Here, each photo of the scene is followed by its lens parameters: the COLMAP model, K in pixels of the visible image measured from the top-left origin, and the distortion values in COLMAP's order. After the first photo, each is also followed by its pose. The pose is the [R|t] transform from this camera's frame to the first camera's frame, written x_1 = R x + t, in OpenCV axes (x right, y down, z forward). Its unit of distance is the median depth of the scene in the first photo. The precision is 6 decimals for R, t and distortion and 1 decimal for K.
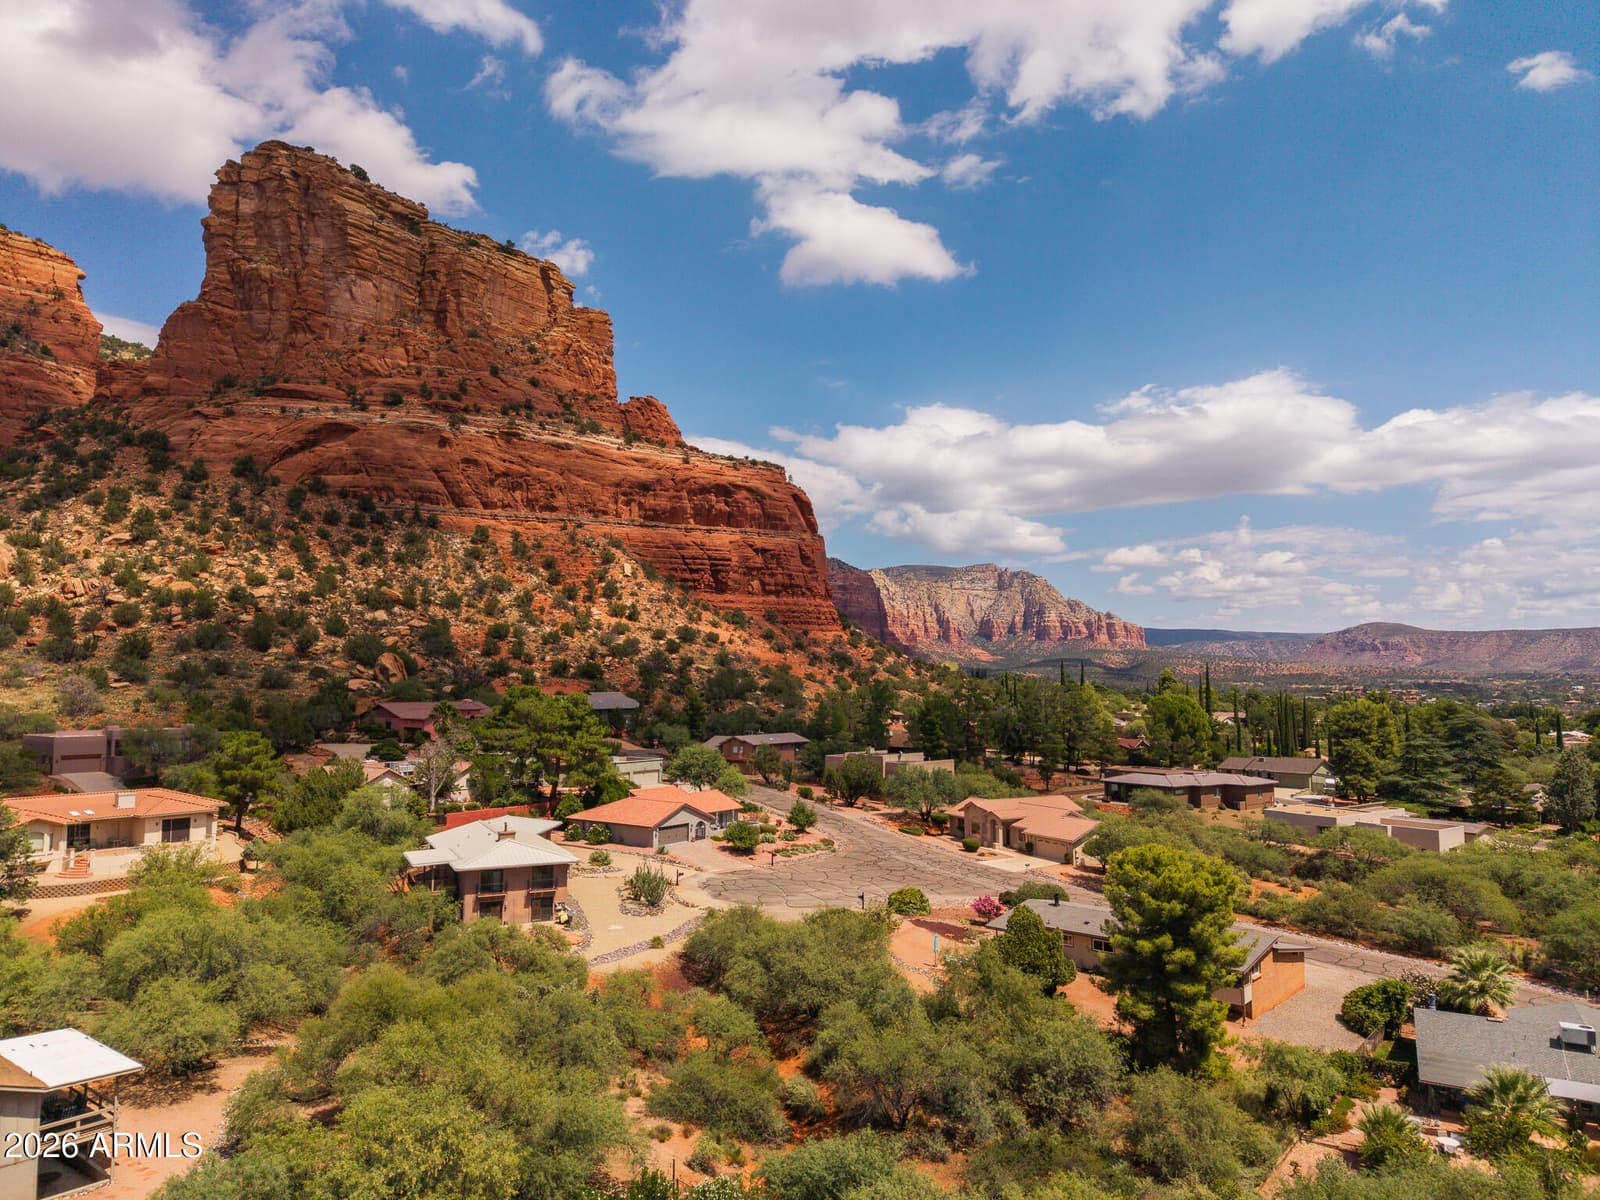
lens RADIAL K [[1045.1, 0, 857.4], [0, 1045.1, 609.1], [0, 0, 1]] dist [-0.002260, -0.022217]
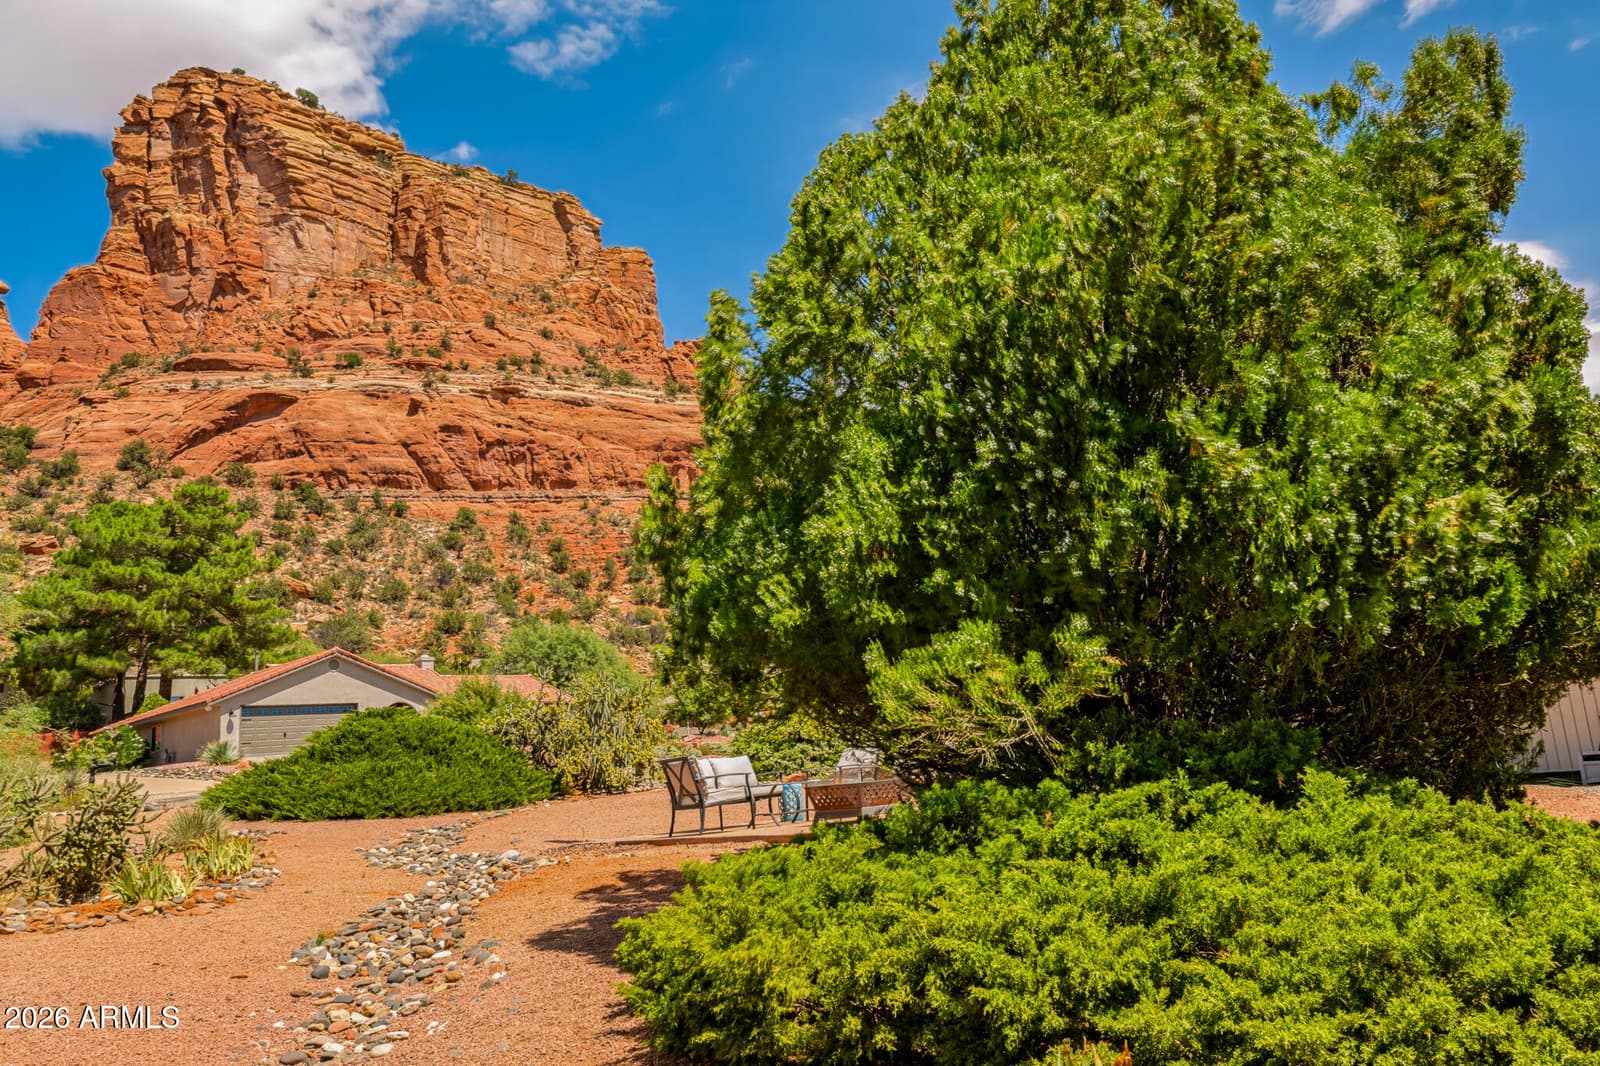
lens RADIAL K [[1244.5, 0, 864.7], [0, 1244.5, 505.1], [0, 0, 1]] dist [0.084784, -0.005330]
pose [[0.984517, -0.115547, -0.131816, 0.027176], [0.096371, 0.984934, -0.143592, 0.064304], [0.146421, 0.128665, 0.980819, 0.167515]]
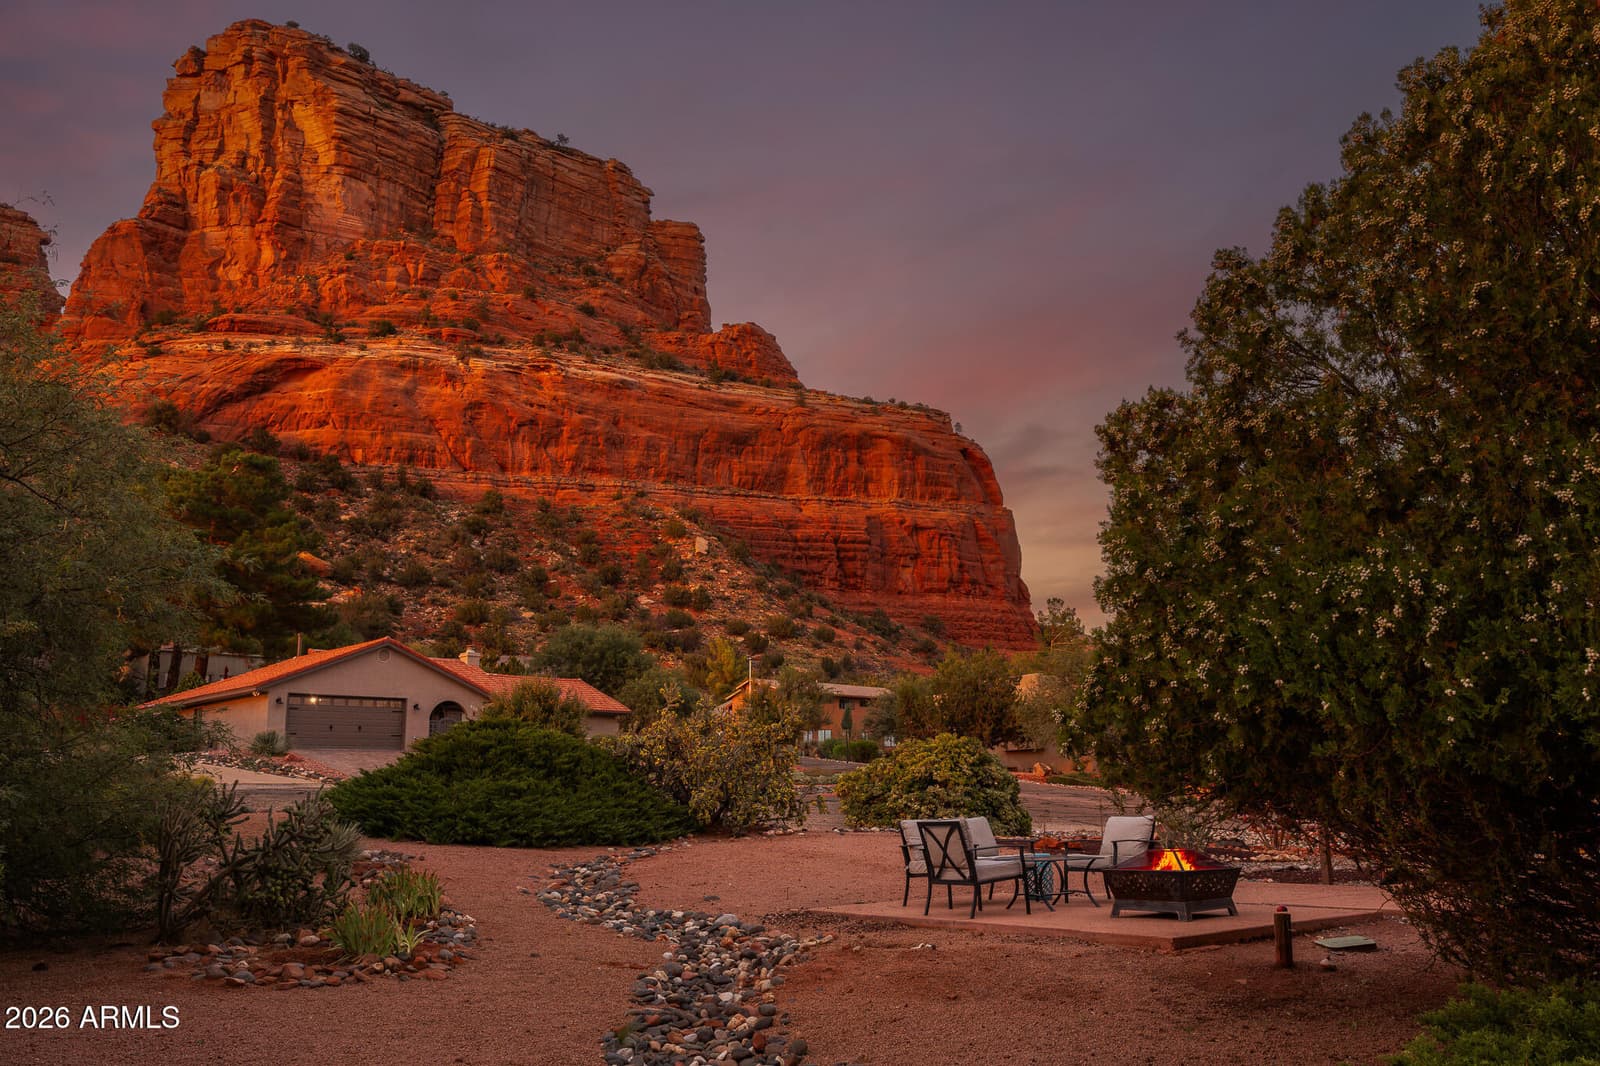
lens RADIAL K [[1351.4, 0, 864.7], [0, 1351.4, 503.0], [0, 0, 1]] dist [0.010463, -0.012149]
pose [[0.984406, -0.060065, -0.165342, 0.021655], [0.034801, 0.987820, -0.151660, 0.063332], [0.172437, 0.143540, 0.974506, 0.169576]]
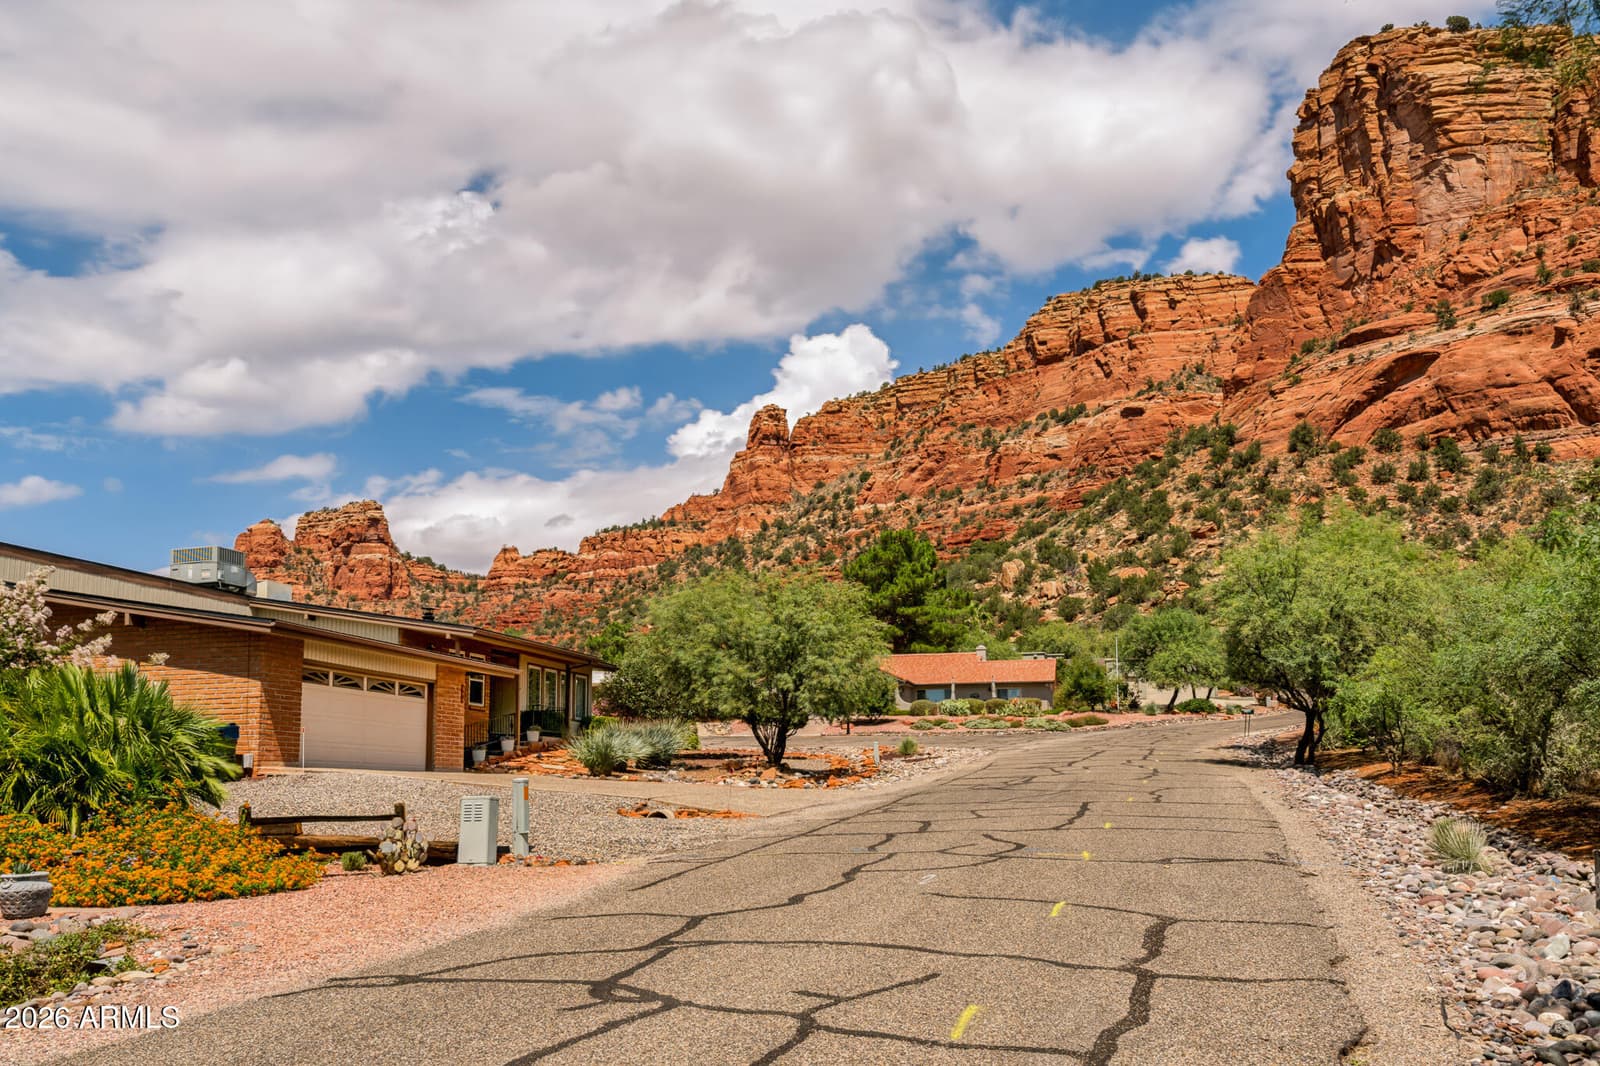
lens RADIAL K [[1345.0, 0, 880.7], [0, 1345.0, 637.7], [0, 0, 1]] dist [0.012493, -0.005187]
pose [[0.437712, -0.117560, -0.891397, 0.154927], [0.078277, 0.992634, -0.092474, 0.074664], [0.895702, -0.029299, 0.443690, 0.203739]]
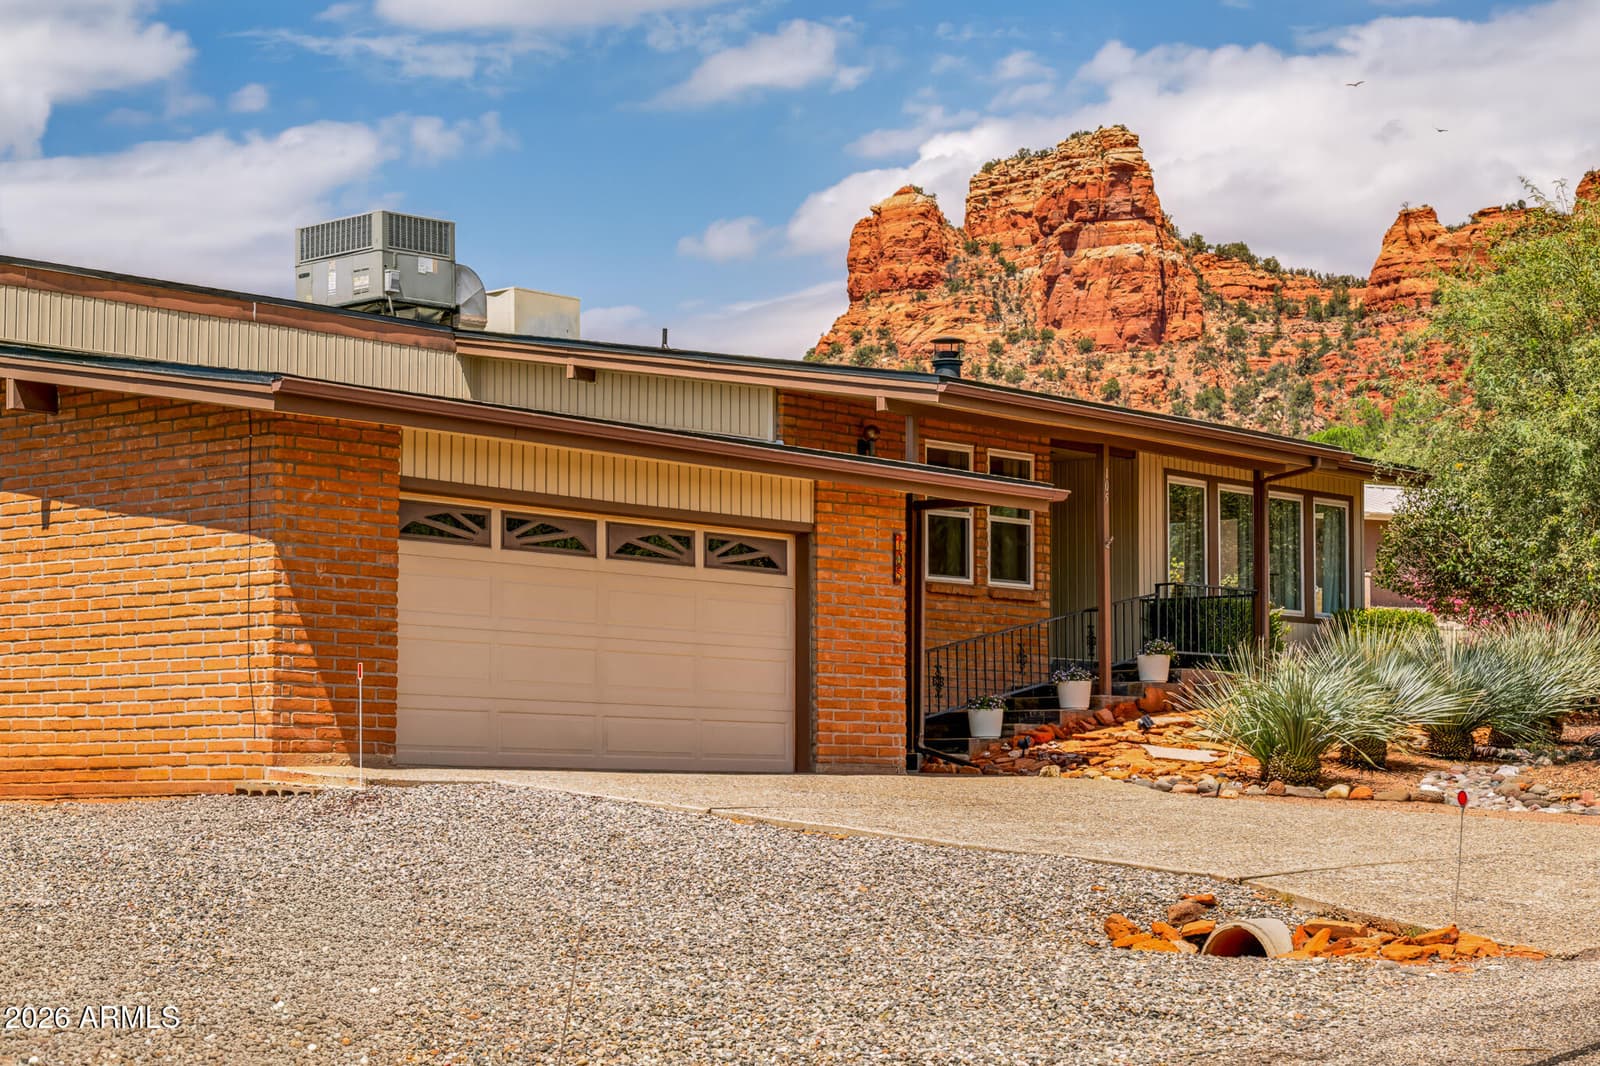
lens RADIAL K [[3157.8, 0, 801.2], [0, 3157.8, 534.6], [0, 0, 1]] dist [-0.110847, -0.183010]
pose [[-0.018013, -0.089021, -0.995867, 0.142059], [0.071803, 0.993342, -0.090094, 0.074173], [0.997256, -0.073129, -0.011501, 0.214491]]
